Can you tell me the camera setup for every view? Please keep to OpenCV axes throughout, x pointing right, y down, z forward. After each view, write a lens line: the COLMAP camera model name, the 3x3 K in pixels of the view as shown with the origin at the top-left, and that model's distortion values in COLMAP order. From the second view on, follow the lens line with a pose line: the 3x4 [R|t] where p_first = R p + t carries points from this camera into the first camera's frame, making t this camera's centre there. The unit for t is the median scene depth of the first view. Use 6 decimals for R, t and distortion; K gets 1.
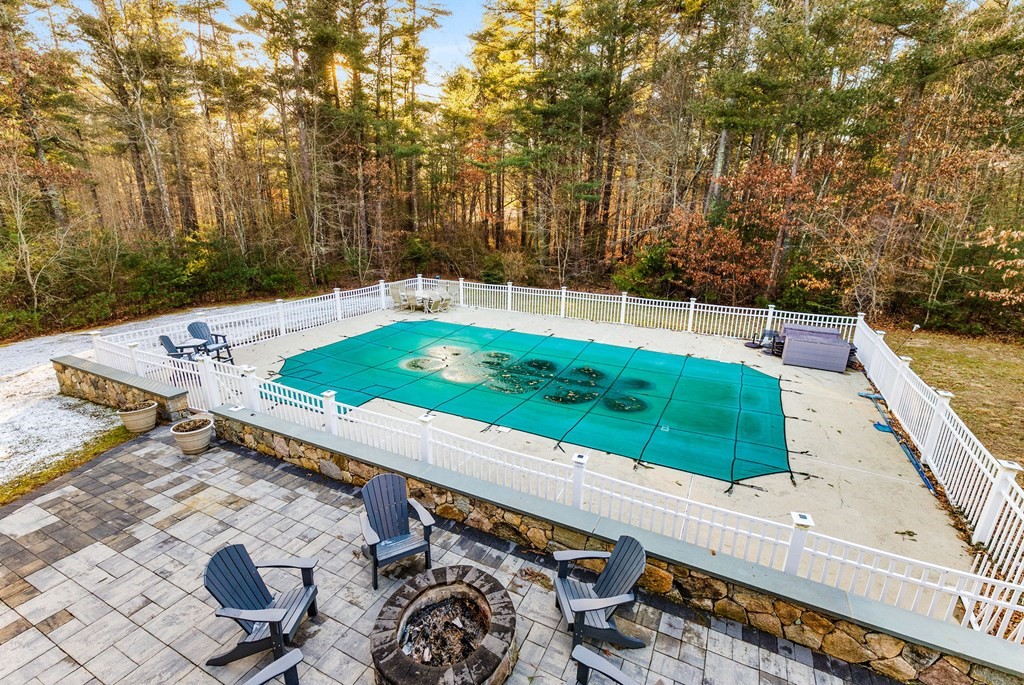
lens RADIAL K [[454.8, 0, 514.1], [0, 454.8, 348.3], [0, 0, 1]] dist [0.004392, -0.002021]
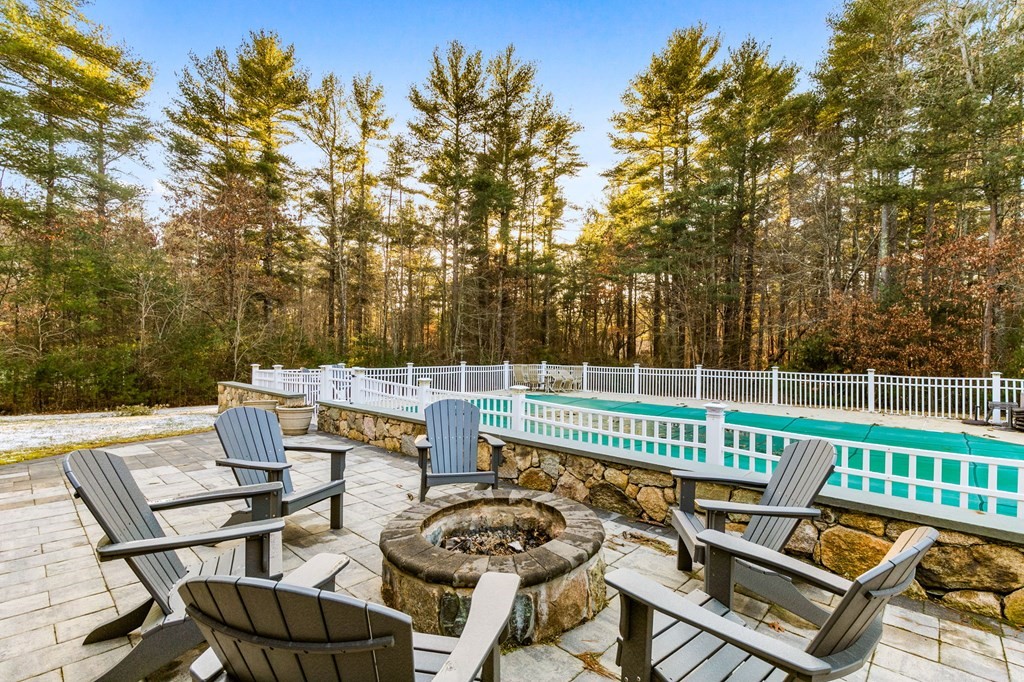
lens RADIAL K [[454.8, 0, 513.0], [0, 454.8, 338.5], [0, 0, 1]] dist [0.004392, -0.002021]
pose [[0.959166, -0.010077, -0.282665, 0.043220], [-0.074190, 0.955410, -0.285810, 0.364174], [0.272941, 0.295110, 0.915649, 0.224372]]
